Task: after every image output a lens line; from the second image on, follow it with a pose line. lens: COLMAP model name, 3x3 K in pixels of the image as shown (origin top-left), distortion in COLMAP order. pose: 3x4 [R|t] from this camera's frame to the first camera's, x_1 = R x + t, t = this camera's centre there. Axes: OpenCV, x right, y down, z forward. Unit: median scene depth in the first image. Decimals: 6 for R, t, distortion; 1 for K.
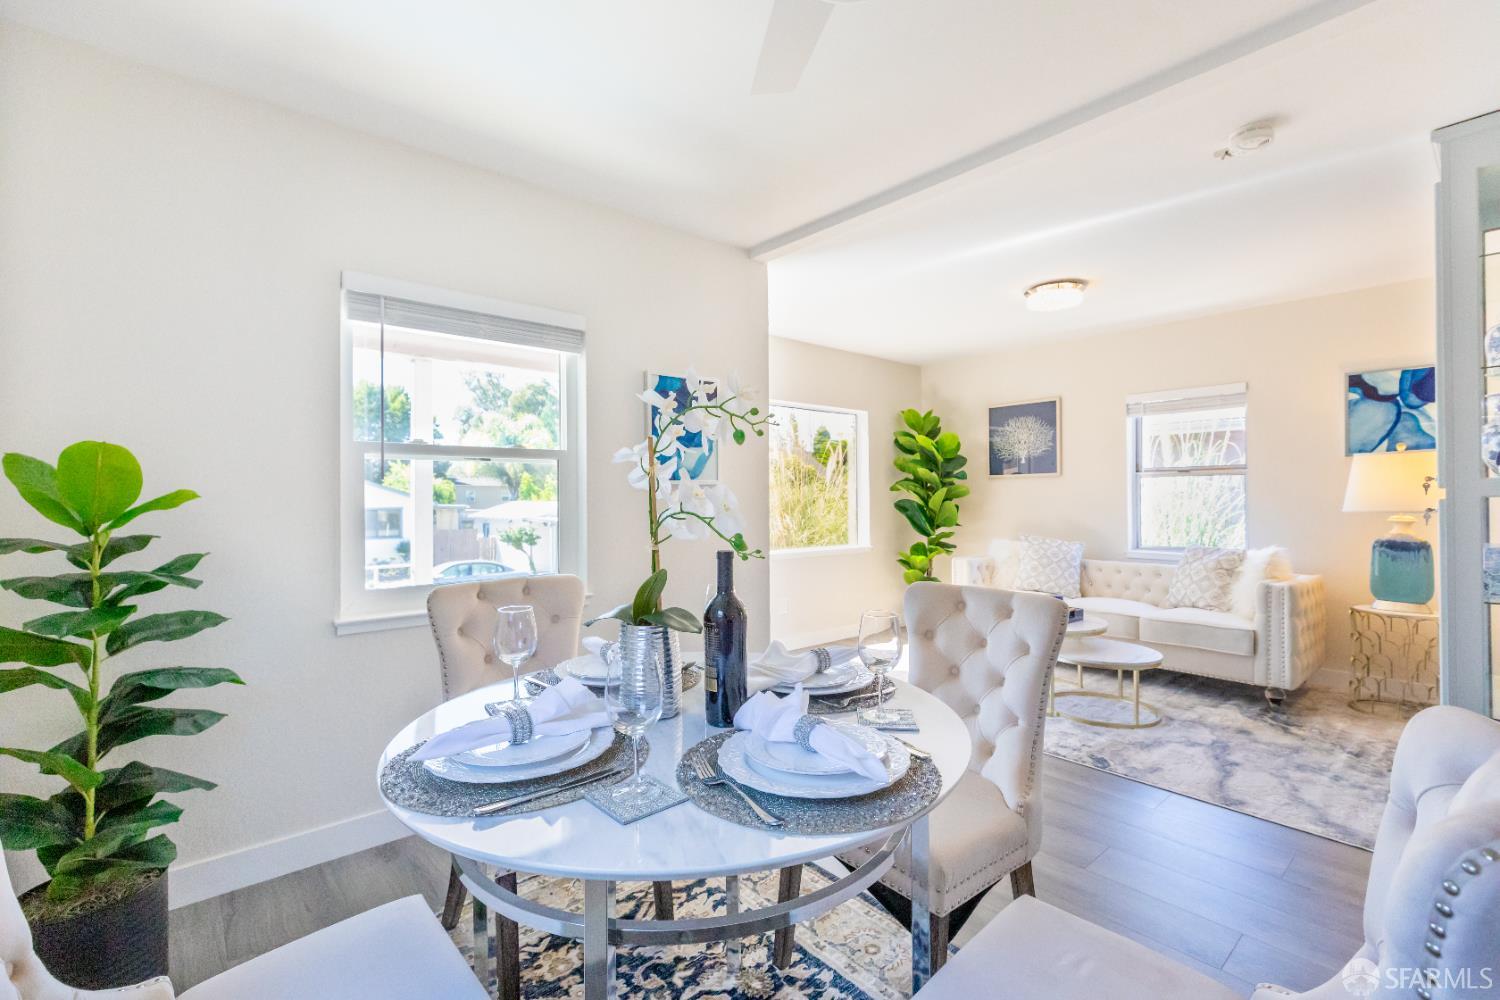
lens RADIAL K [[674.1, 0, 756.2], [0, 674.1, 498.1], [0, 0, 1]] dist [0.001592, 0.000222]
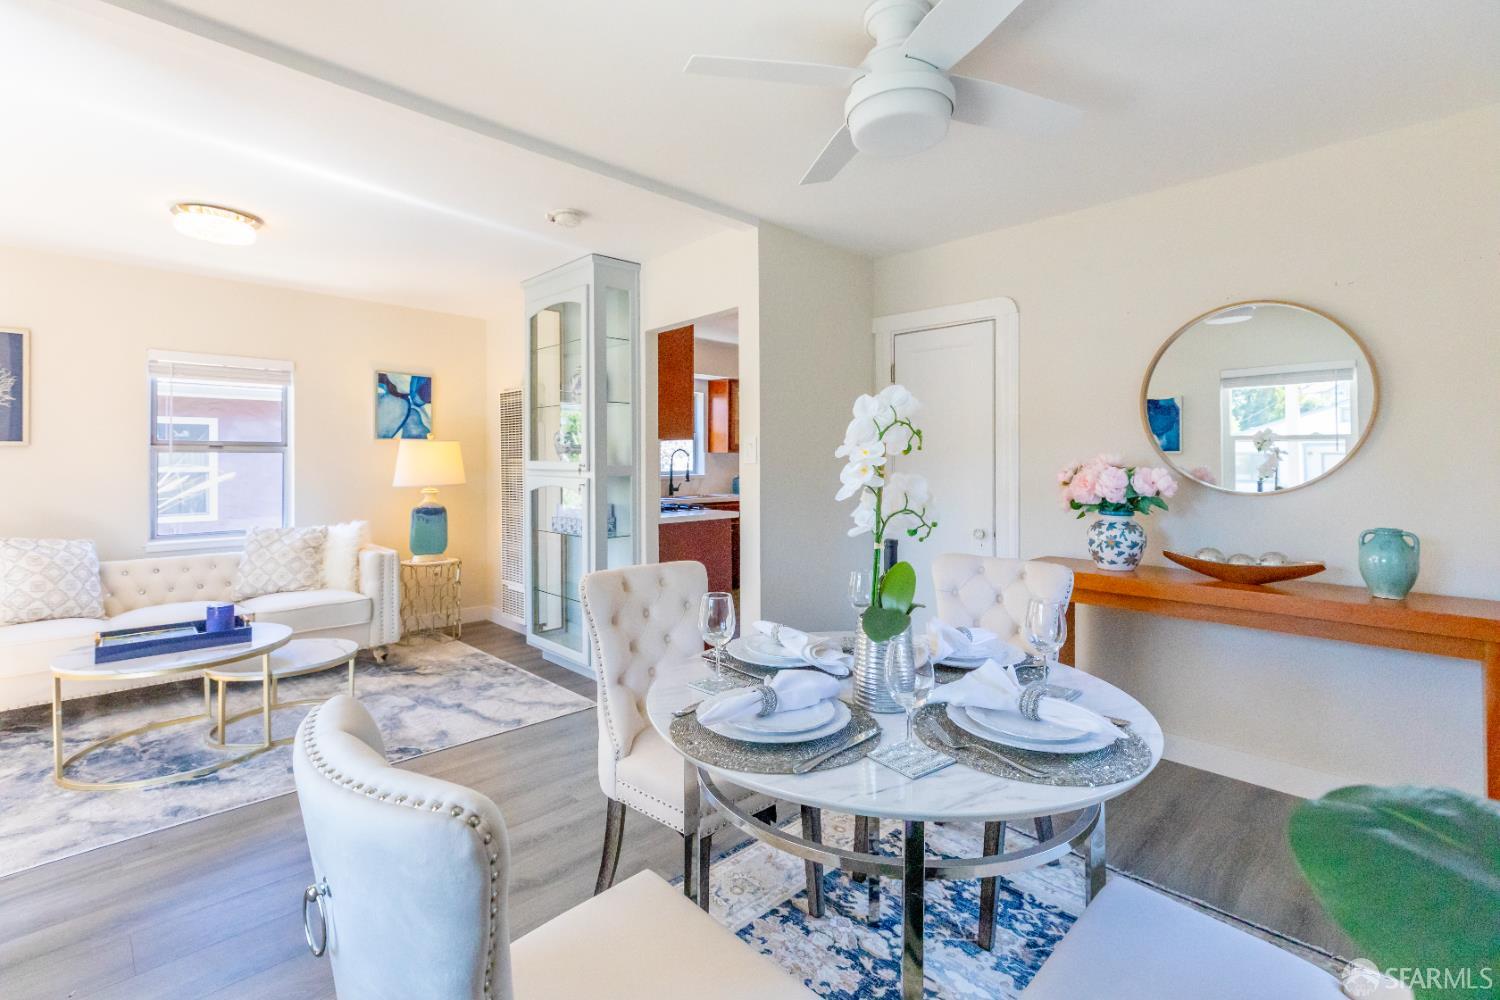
lens RADIAL K [[690.1, 0, 765.2], [0, 690.1, 453.3], [0, 0, 1]] dist [0.000794, 0.000461]
pose [[-0.074921, 0.012023, 0.997117, -0.411694], [-0.000371, 0.999927, -0.012084, -0.024793], [-0.997189, -0.001276, -0.074911, 0.420468]]
